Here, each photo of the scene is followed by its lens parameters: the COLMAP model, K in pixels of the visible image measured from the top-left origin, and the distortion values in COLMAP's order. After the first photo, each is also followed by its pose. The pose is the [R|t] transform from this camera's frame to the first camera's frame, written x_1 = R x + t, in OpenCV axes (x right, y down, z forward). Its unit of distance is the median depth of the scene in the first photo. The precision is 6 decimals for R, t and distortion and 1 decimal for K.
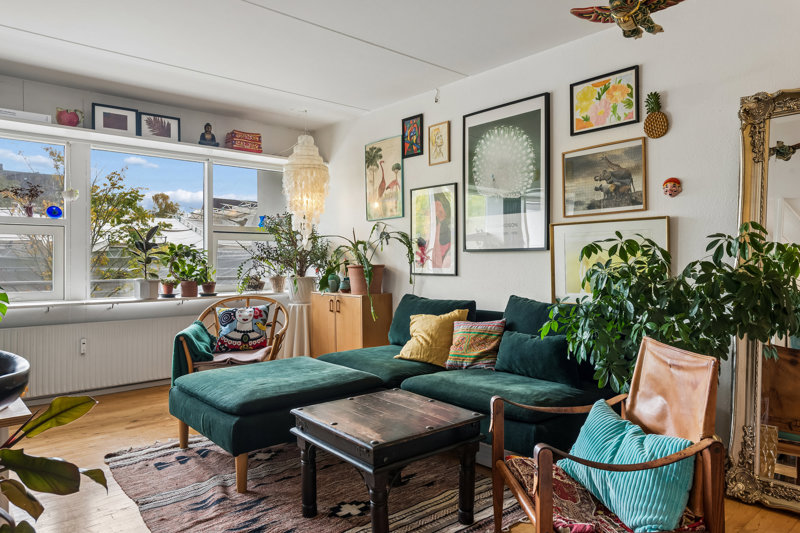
lens RADIAL K [[530.5, 0, 401.4], [0, 530.5, 263.3], [0, 0, 1]] dist [0.001884, 0.001041]
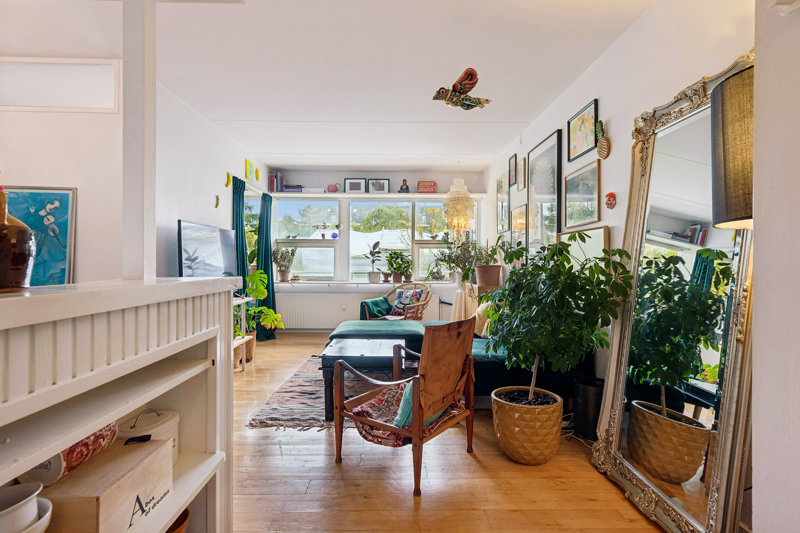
lens RADIAL K [[404.8, 0, 398.8], [0, 404.8, 265.8], [0, 0, 1]] dist [0.001123, 0.000025]
pose [[0.759063, 0.012940, -0.650889, 0.485914], [-0.007718, 0.999911, 0.010878, -0.005155], [0.650971, -0.003234, 0.759095, 0.019087]]
